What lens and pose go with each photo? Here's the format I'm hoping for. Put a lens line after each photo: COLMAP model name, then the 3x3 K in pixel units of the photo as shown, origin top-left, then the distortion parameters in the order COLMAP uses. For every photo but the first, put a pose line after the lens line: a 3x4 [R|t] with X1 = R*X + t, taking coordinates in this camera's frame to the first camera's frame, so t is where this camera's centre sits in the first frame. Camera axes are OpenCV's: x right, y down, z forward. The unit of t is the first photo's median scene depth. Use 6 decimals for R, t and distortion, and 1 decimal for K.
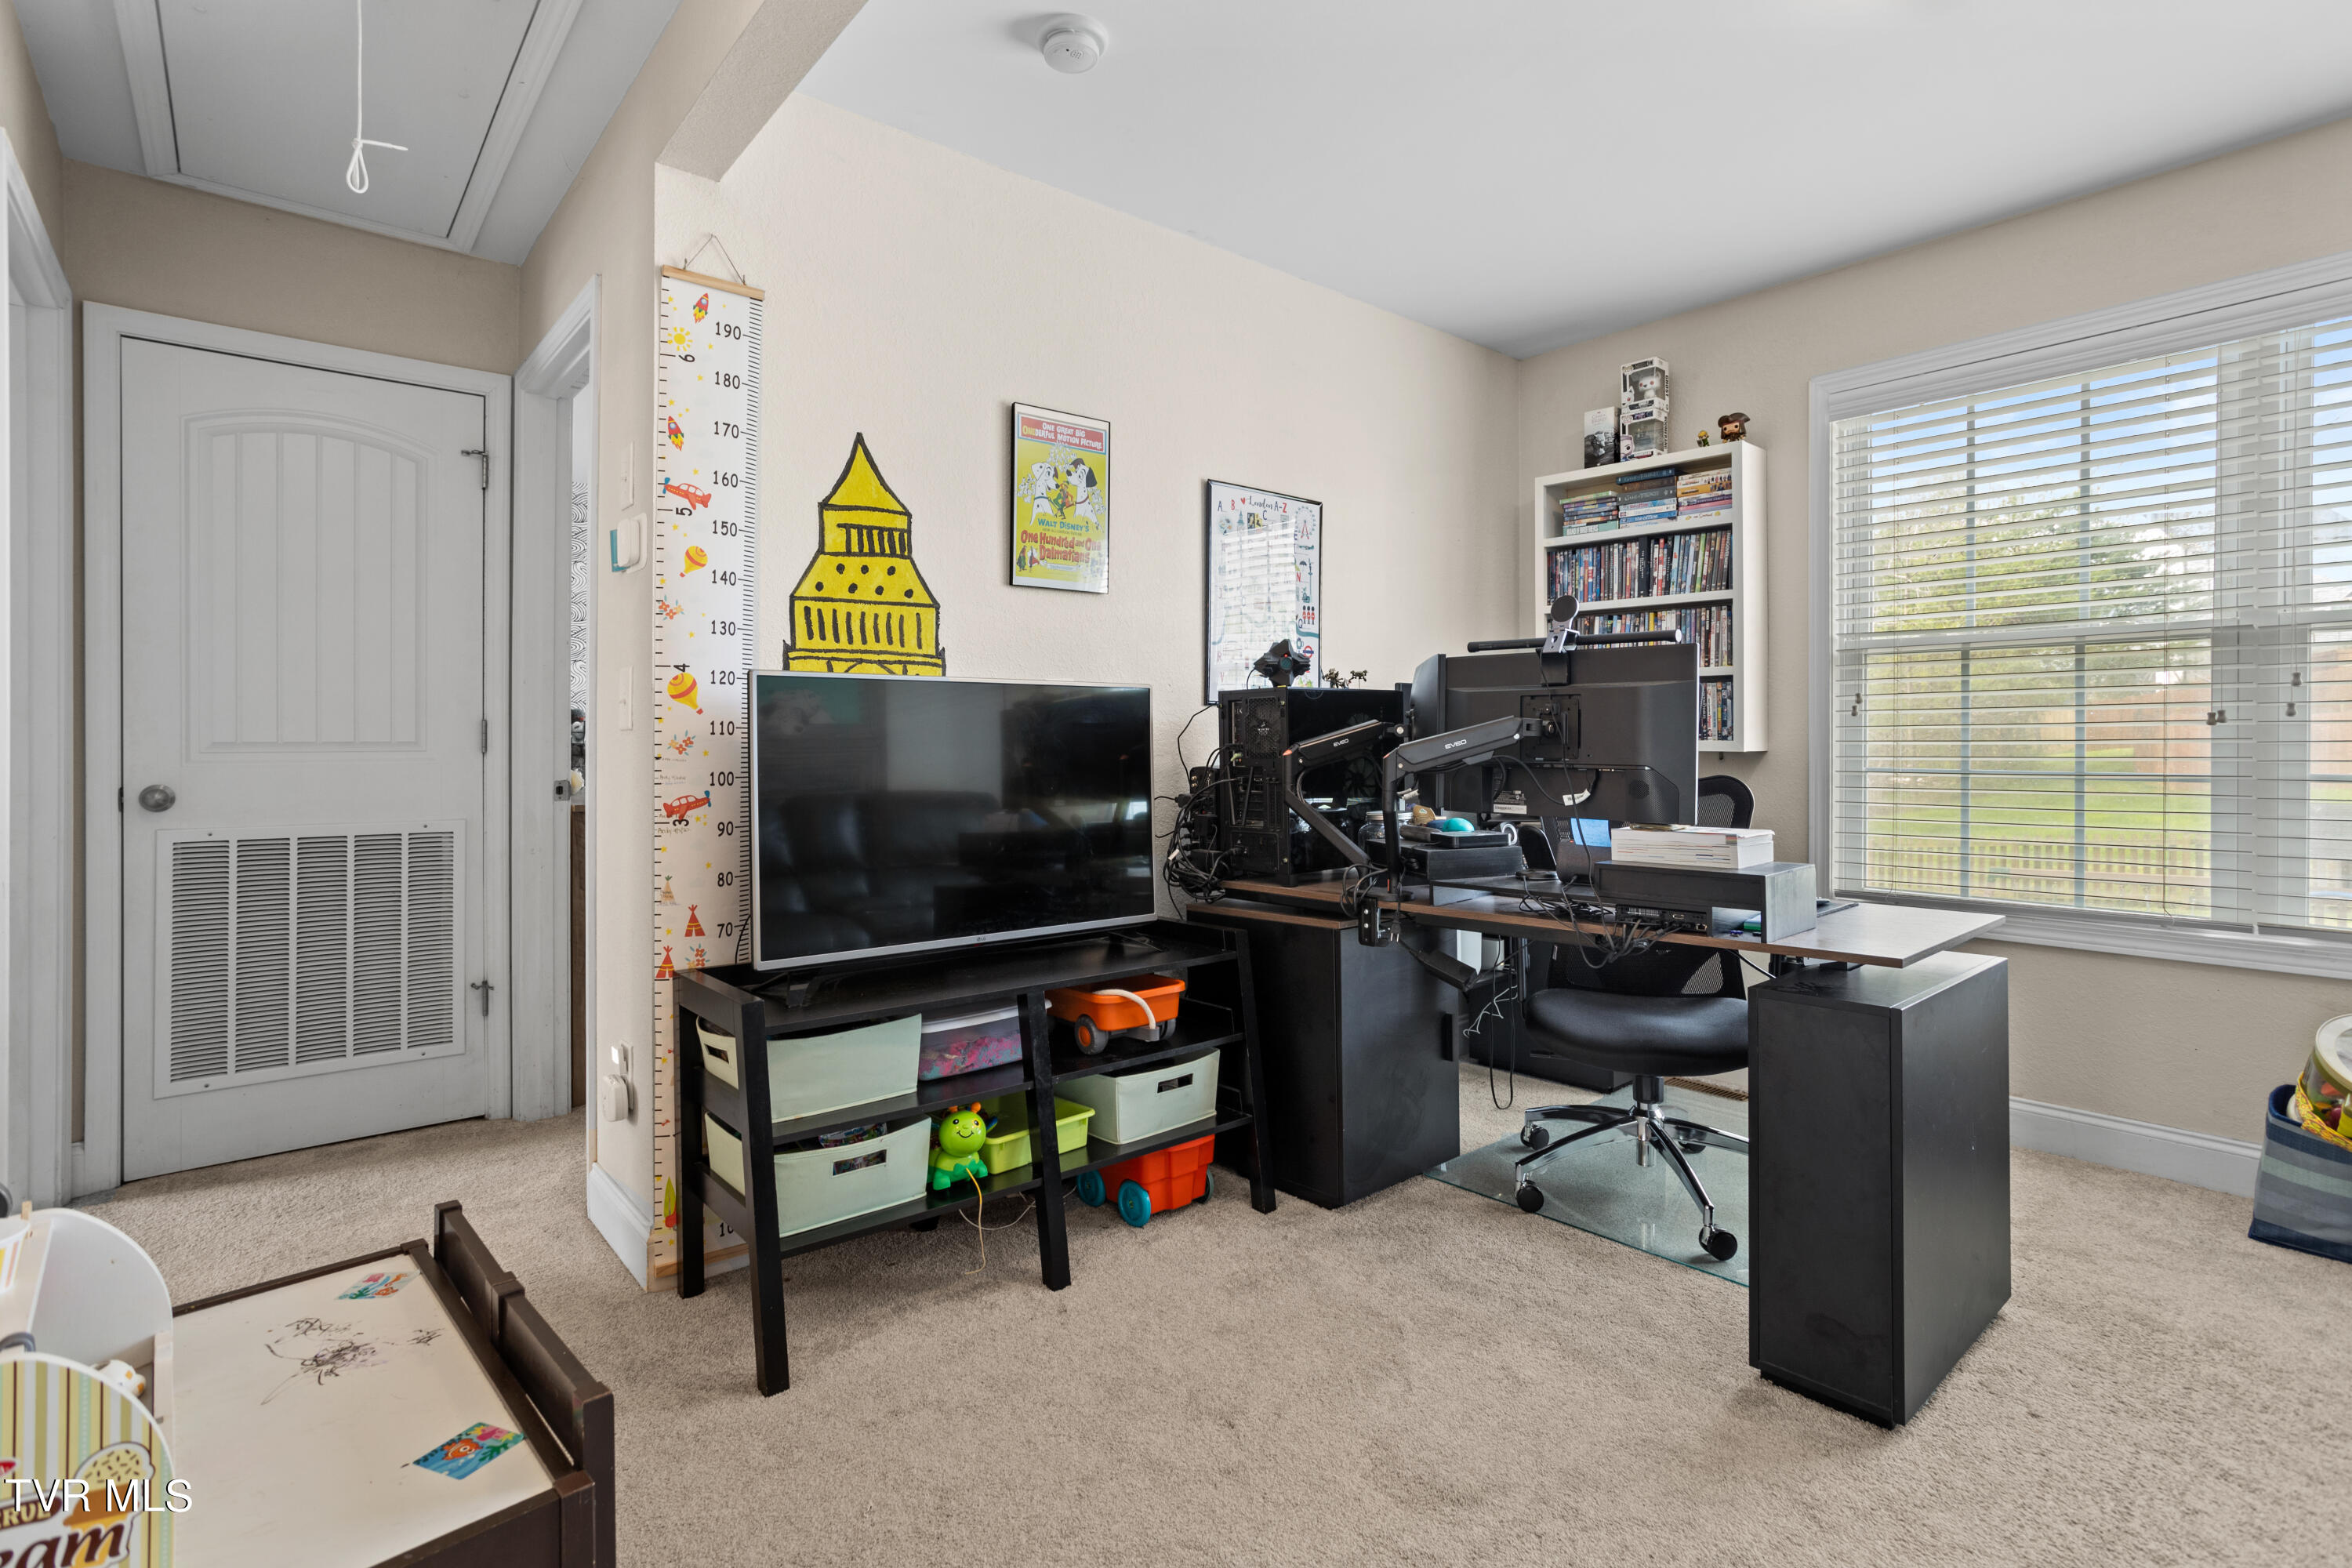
lens RADIAL K [[1159.2, 0, 1169.3], [0, 1159.2, 746.6], [0, 0, 1]] dist [-0.035129, 0.014919]
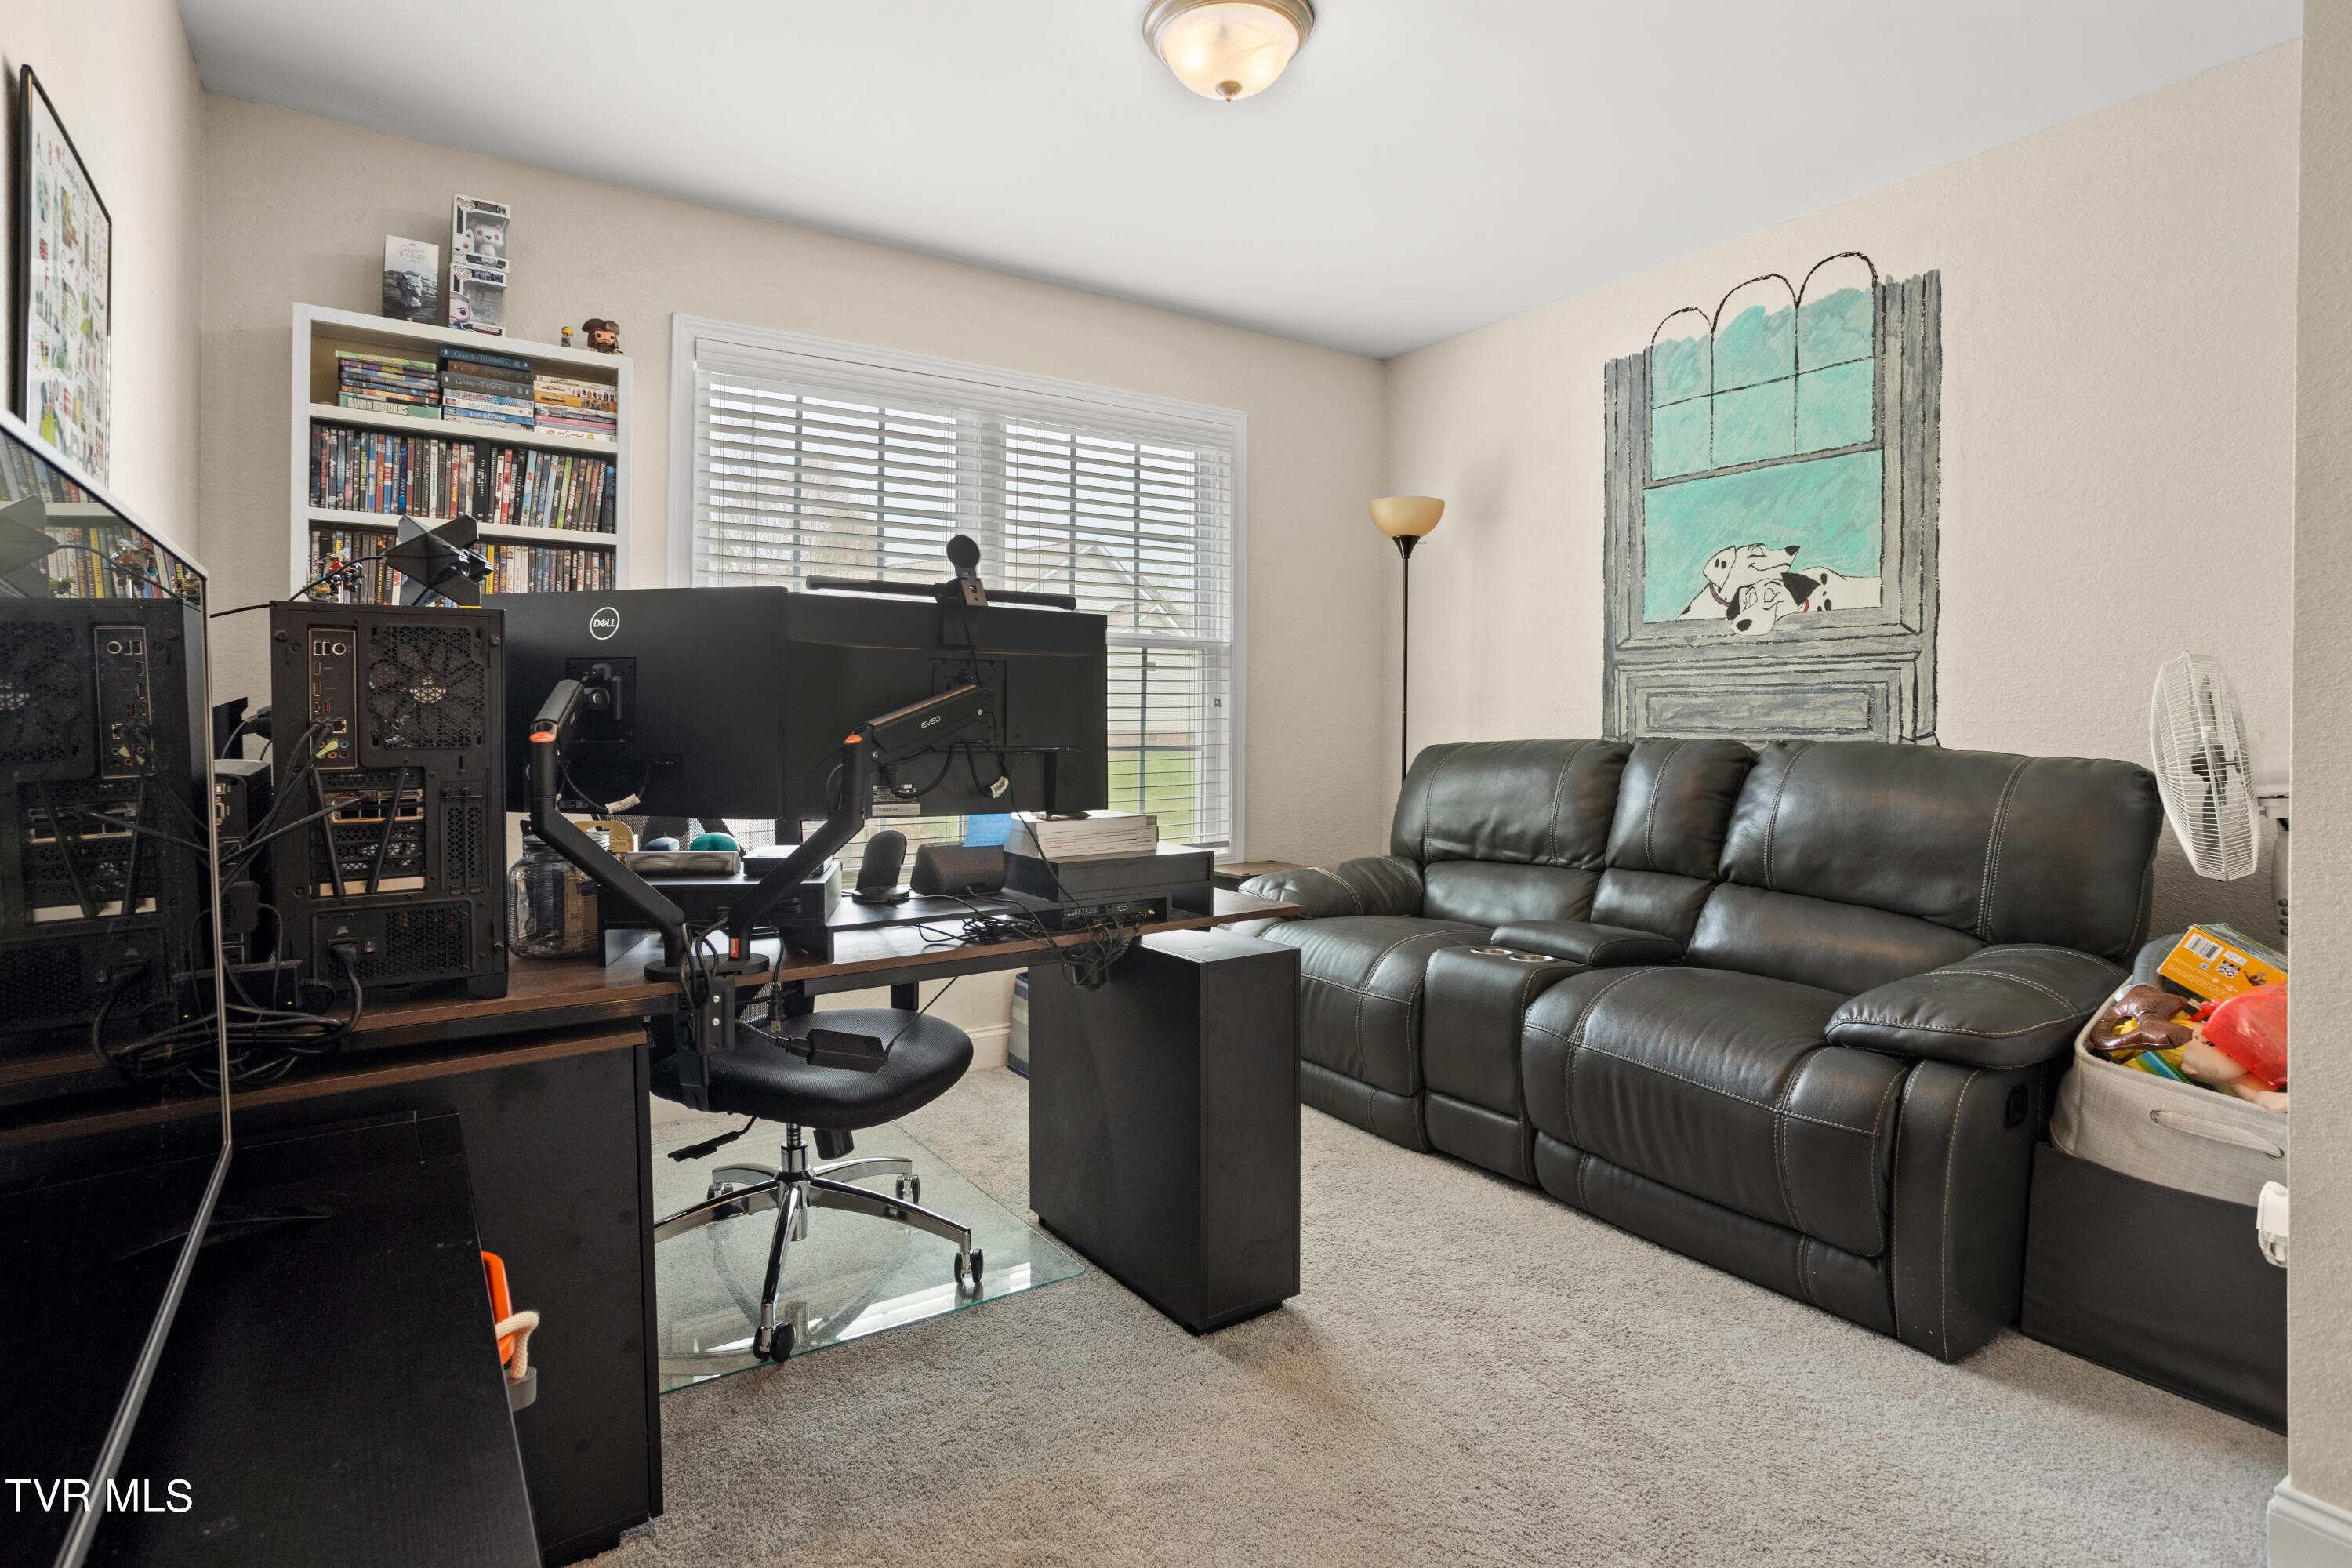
lens RADIAL K [[1159.2, 0, 1169.3], [0, 1159.2, 746.6], [0, 0, 1]] dist [-0.035129, 0.014919]
pose [[0.126570, -0.020591, 0.991744, -0.269239], [-0.000850, 0.999782, 0.020866, -0.001491], [-0.991957, -0.003484, 0.126525, 0.475588]]
